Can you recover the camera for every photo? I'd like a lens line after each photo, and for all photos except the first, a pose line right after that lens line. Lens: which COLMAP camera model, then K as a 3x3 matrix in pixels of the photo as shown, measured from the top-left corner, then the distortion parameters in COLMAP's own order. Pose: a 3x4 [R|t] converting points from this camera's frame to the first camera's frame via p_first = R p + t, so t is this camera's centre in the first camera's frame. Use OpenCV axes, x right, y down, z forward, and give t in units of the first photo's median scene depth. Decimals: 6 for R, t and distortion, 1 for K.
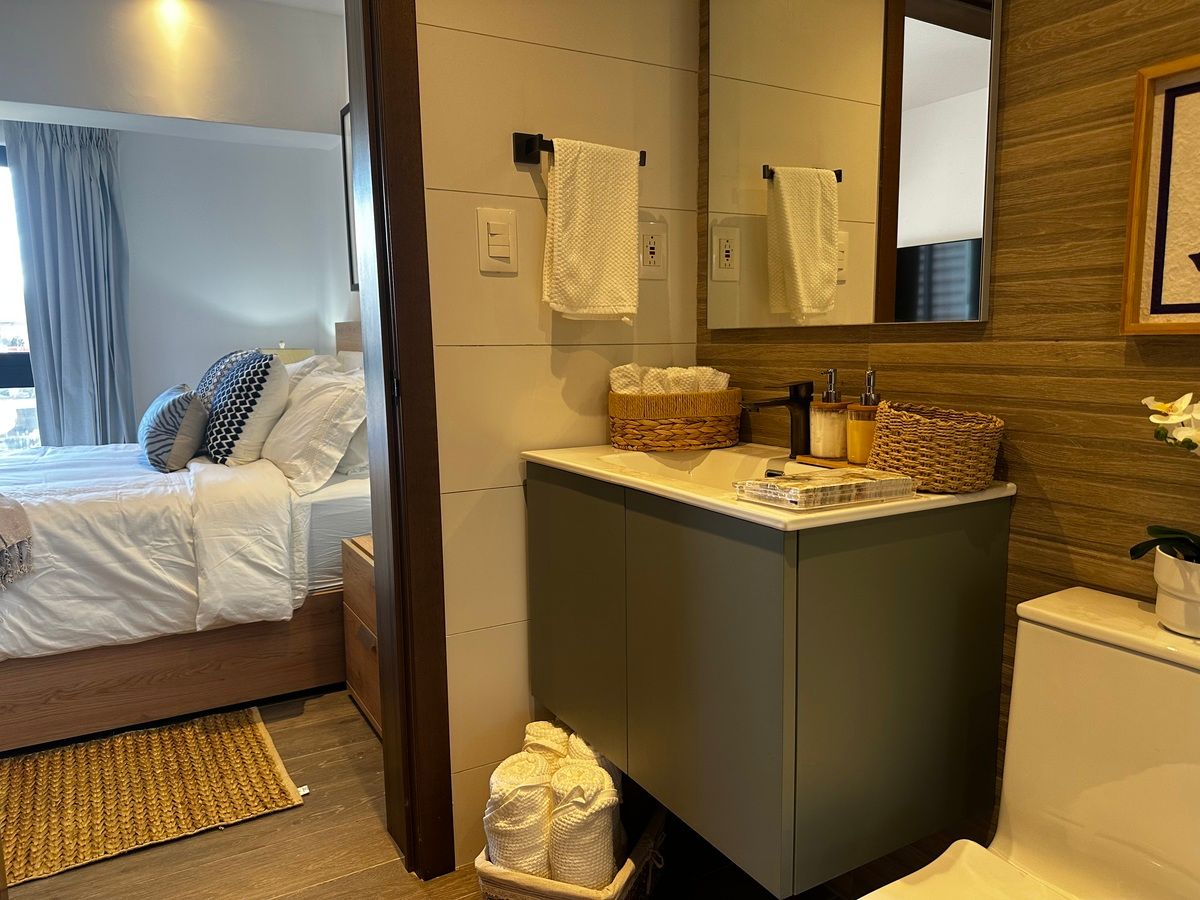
lens RADIAL K [[858.7, 0, 600.0], [0, 858.7, 450.0], [0, 0, 1]] dist [0.135885, -0.115751]
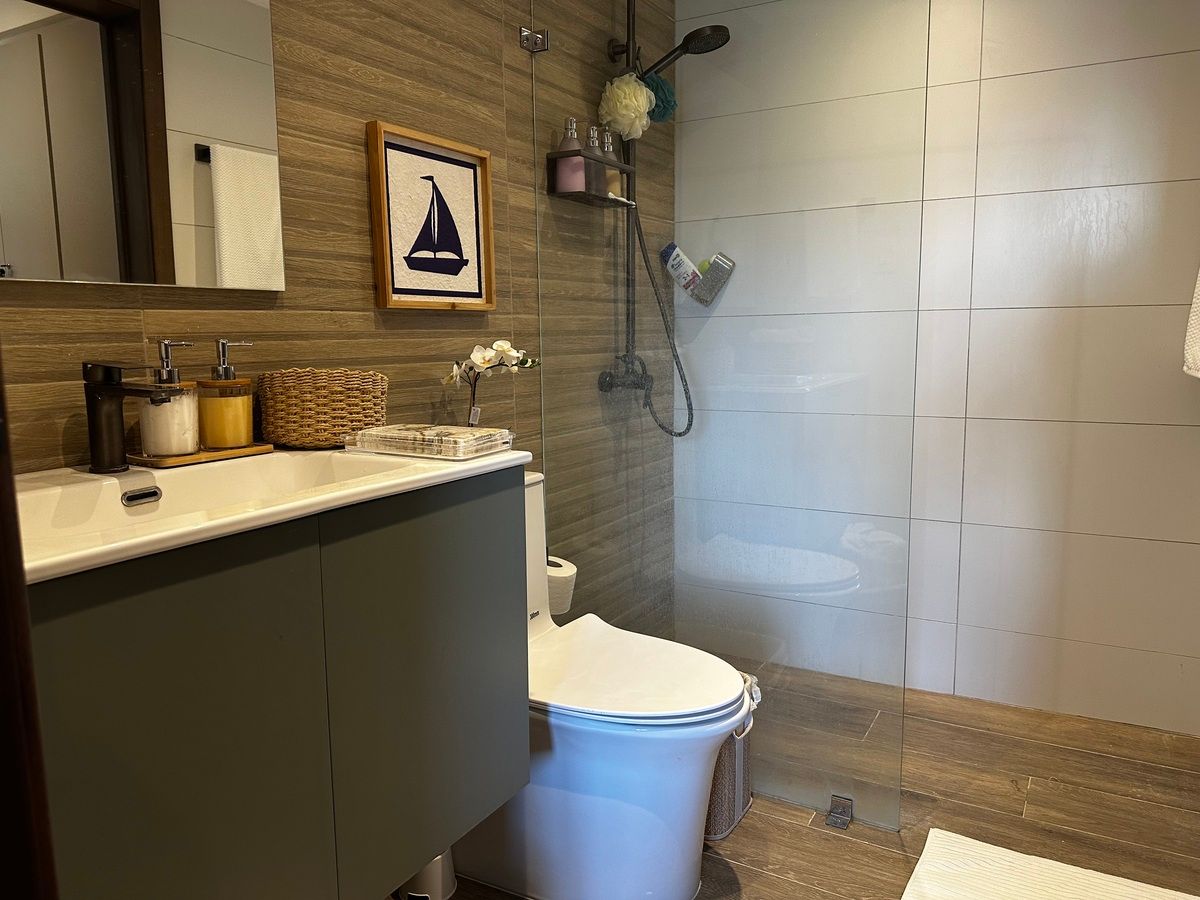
lens RADIAL K [[847.4, 0, 608.6], [0, 847.4, 460.8], [0, 0, 1]] dist [0.137859, -0.249828]
pose [[-0.493963, -0.118610, 0.861355, -0.731757], [0.129764, 0.969501, 0.207918, -0.118832], [-0.859745, 0.214477, -0.463506, 1.259731]]
